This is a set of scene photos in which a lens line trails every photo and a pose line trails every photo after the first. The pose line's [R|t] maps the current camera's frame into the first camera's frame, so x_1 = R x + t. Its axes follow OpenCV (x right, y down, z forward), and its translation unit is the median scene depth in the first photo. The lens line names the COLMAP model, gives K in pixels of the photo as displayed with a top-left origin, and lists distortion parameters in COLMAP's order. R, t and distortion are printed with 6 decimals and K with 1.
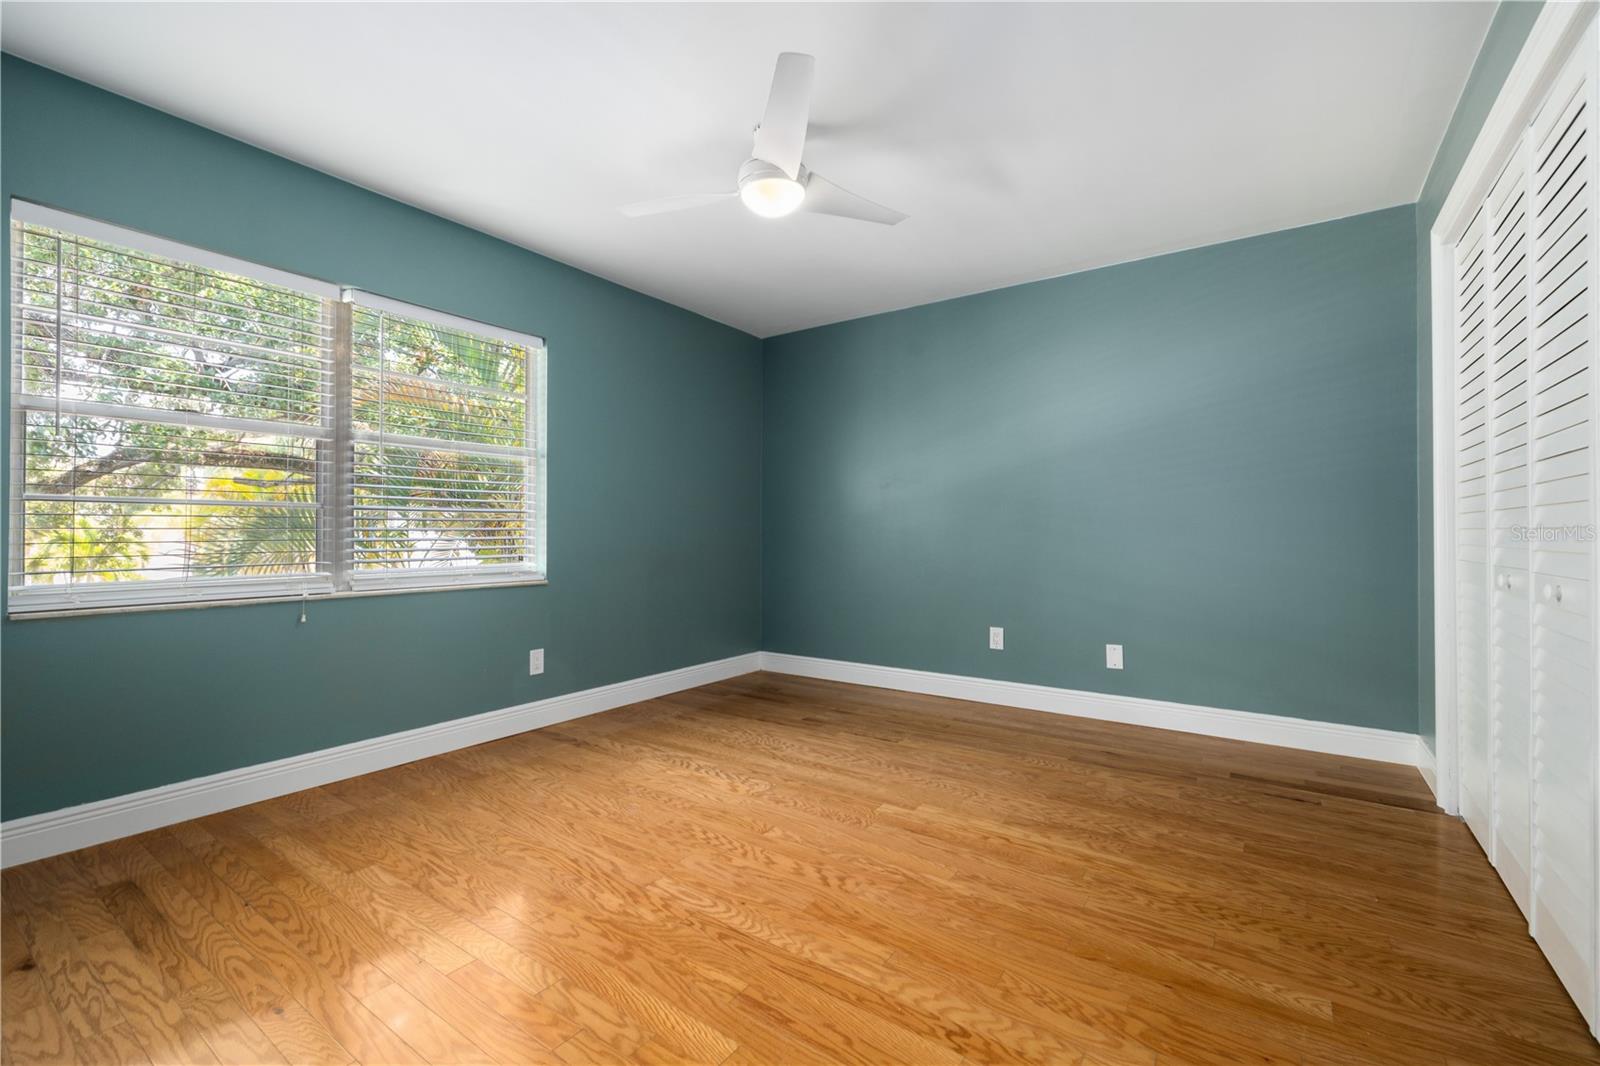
lens RADIAL K [[676.3, 0, 783.9], [0, 676.3, 528.4], [0, 0, 1]] dist [0.002875, -0.000207]
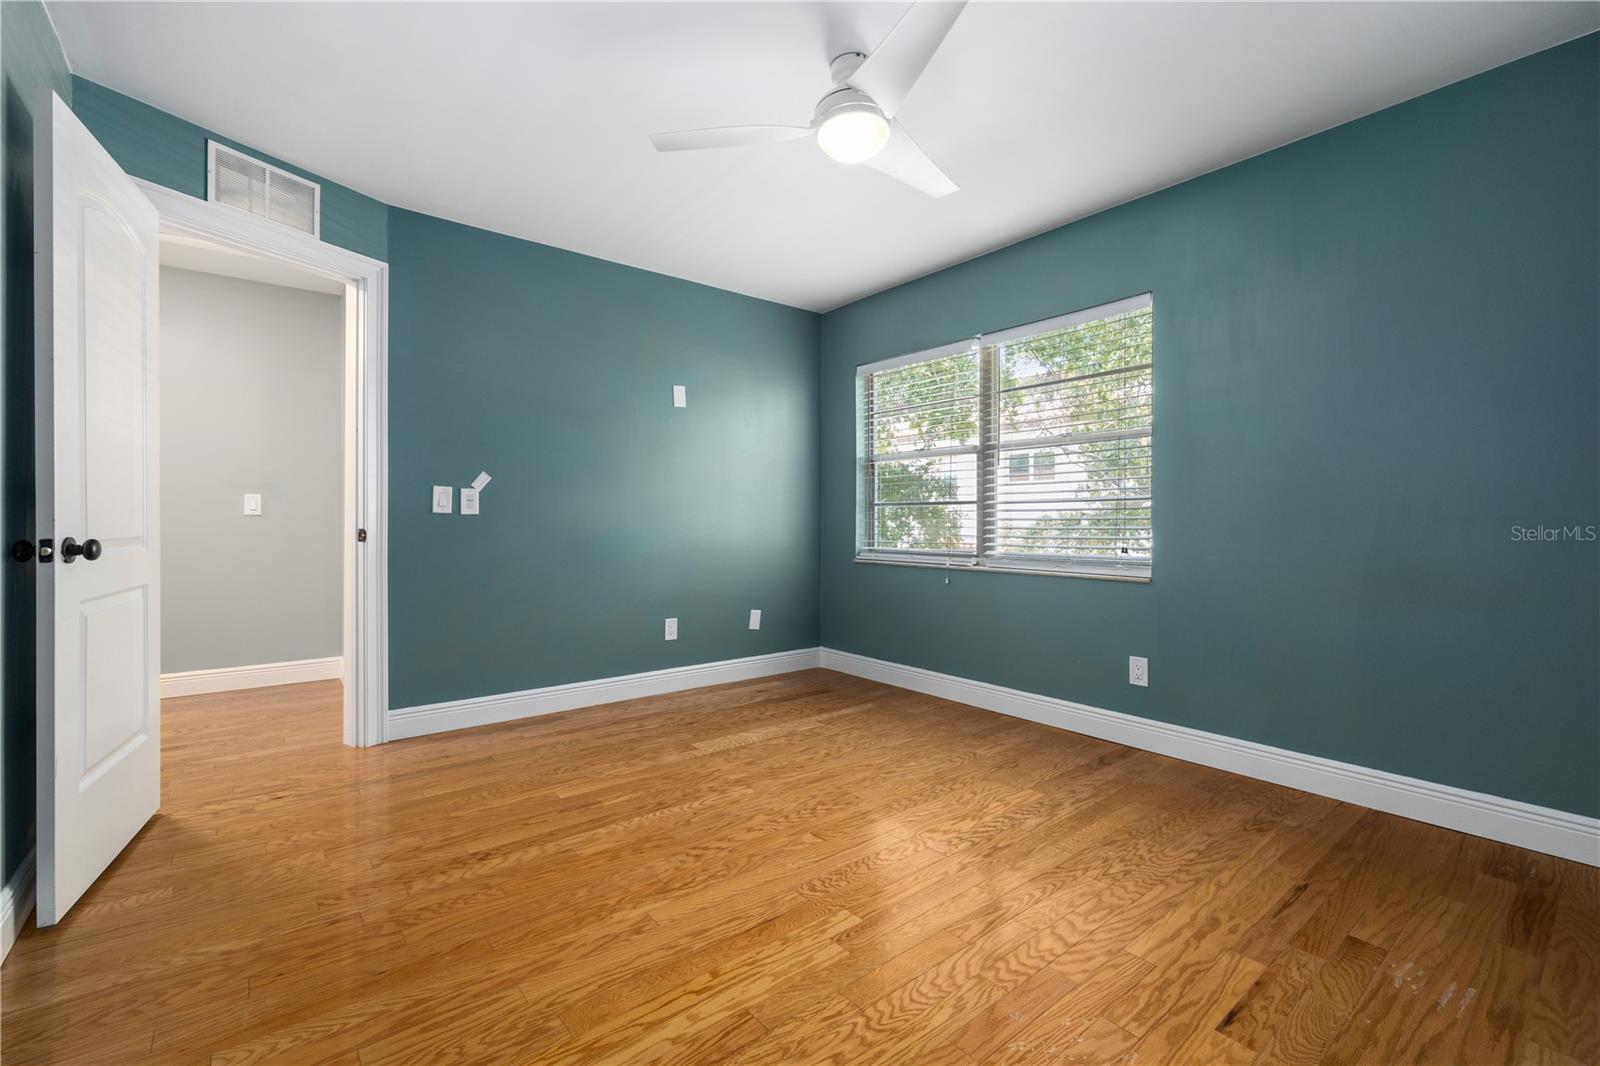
lens RADIAL K [[676.3, 0, 783.9], [0, 676.3, 528.4], [0, 0, 1]] dist [0.002875, -0.000207]
pose [[-0.269486, 0.008672, -0.962965, 0.959172], [0.005998, 0.999955, 0.007326, 0.007912], [0.962986, -0.003801, -0.269526, 1.294194]]
